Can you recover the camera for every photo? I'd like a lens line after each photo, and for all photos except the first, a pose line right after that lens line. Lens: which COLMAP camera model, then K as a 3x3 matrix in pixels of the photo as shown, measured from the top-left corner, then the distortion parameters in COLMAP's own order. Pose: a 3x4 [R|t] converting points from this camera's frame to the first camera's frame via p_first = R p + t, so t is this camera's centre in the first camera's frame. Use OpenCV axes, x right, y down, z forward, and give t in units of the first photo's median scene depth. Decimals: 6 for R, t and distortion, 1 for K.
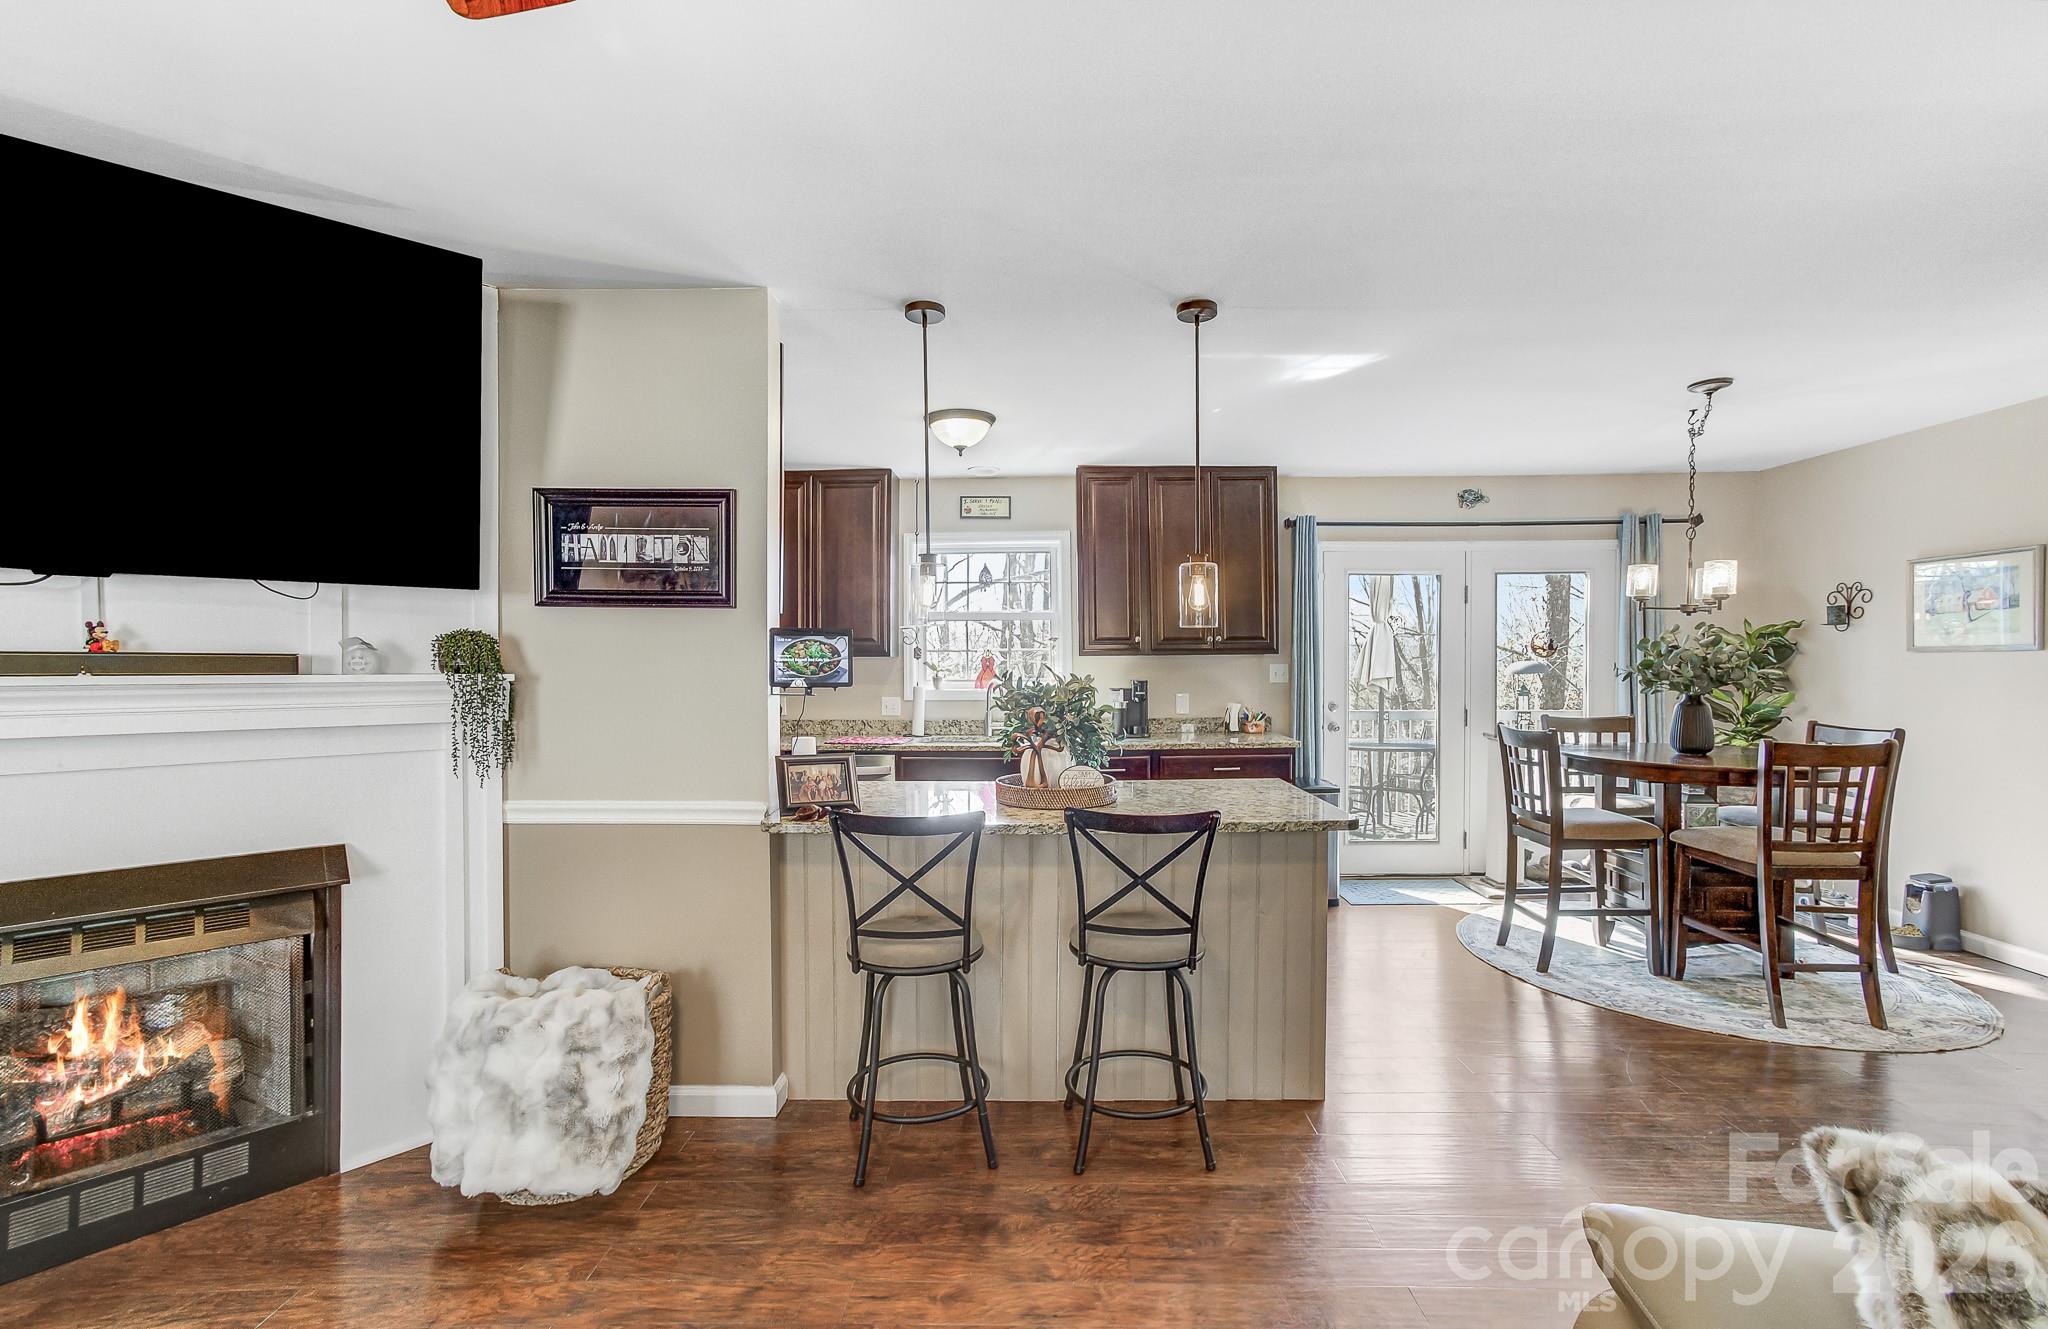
lens RADIAL K [[902.3, 0, 1049.0], [0, 902.3, 674.0], [0, 0, 1]] dist [0.000524, 0.041833]
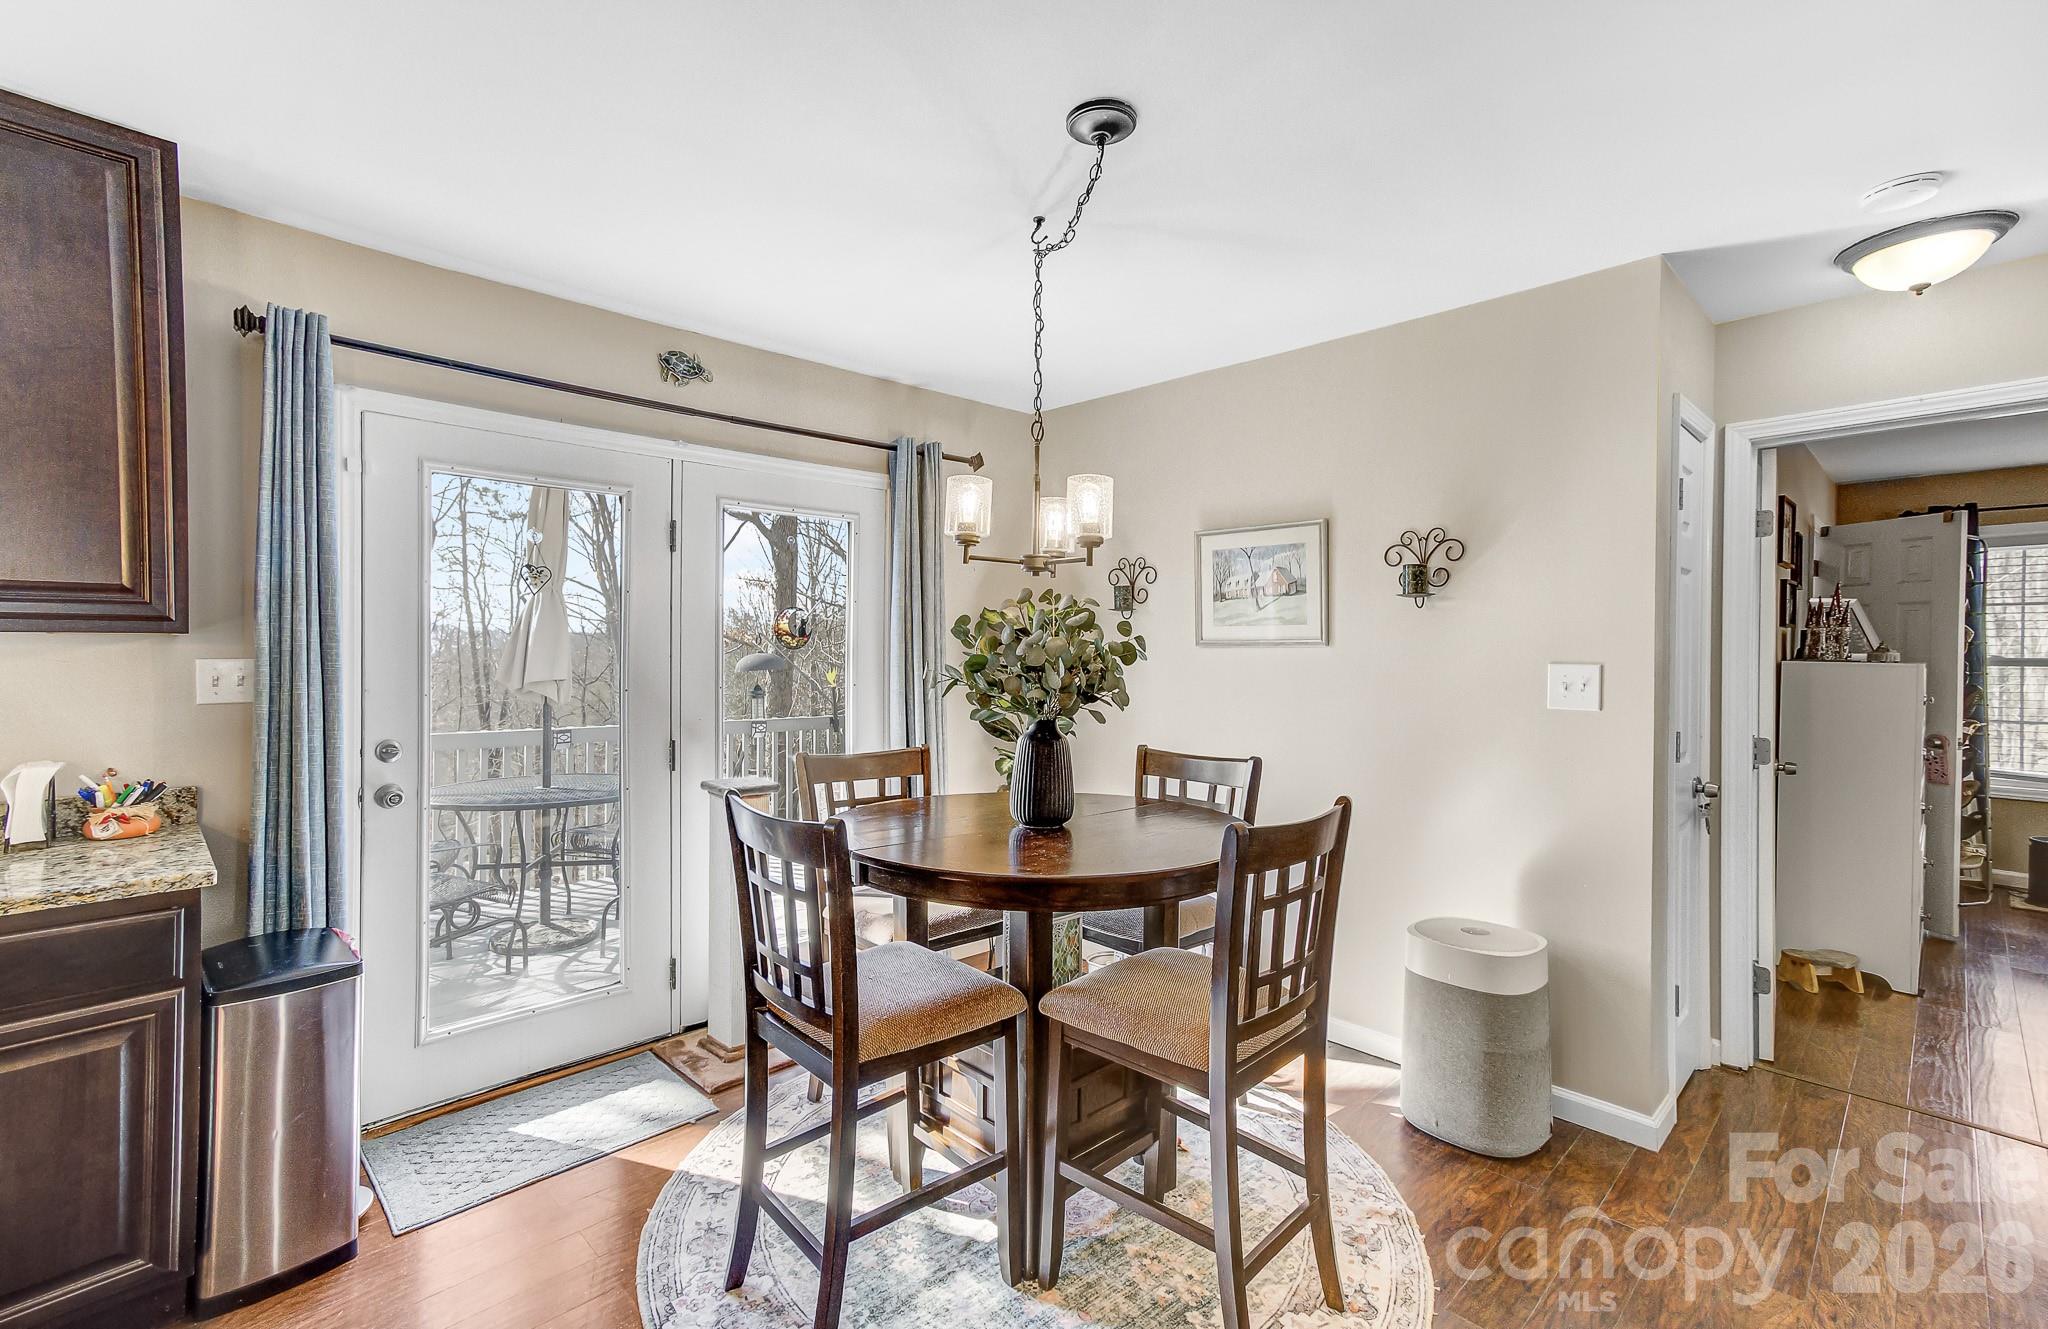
lens RADIAL K [[929.1, 0, 1051.4], [0, 929.1, 656.5], [0, 0, 1]] dist [-0.050338, 0.035629]
pose [[0.699007, 0.003821, 0.715105, 0.298627], [0.003499, 0.999955, -0.008763, -0.009497], [-0.715107, 0.008627, 0.698962, 0.593533]]
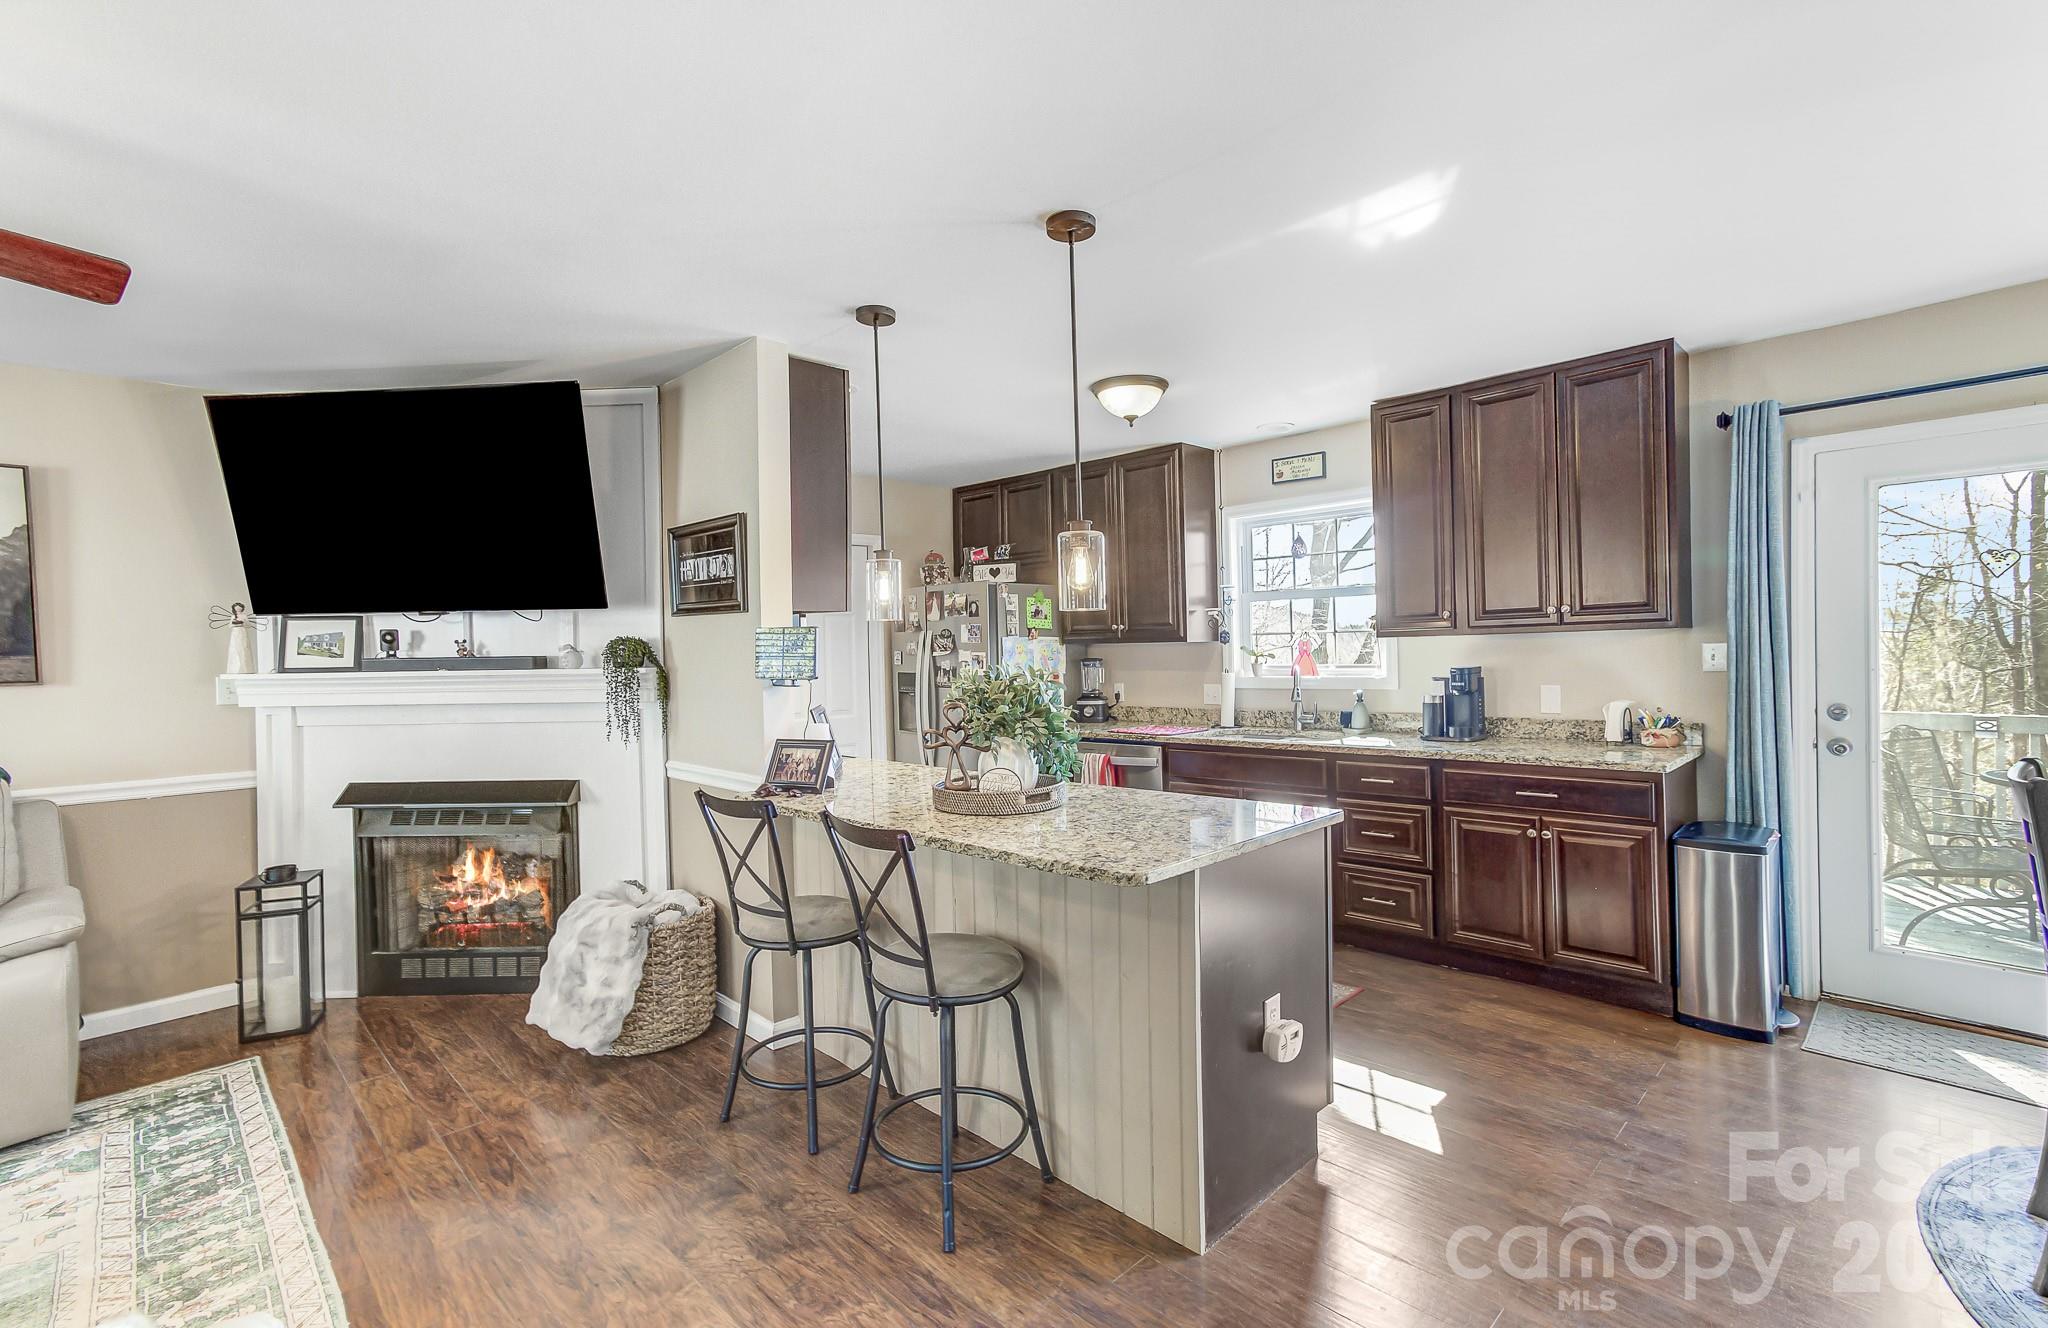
lens RADIAL K [[929.1, 0, 1051.4], [0, 929.1, 656.0], [0, 0, 1]] dist [-0.050338, 0.035629]
pose [[0.717629, -0.007772, -0.696382, 0.506672], [0.009172, 0.999956, -0.001707, -0.005806], [0.696365, -0.005162, 0.717669, 0.268728]]
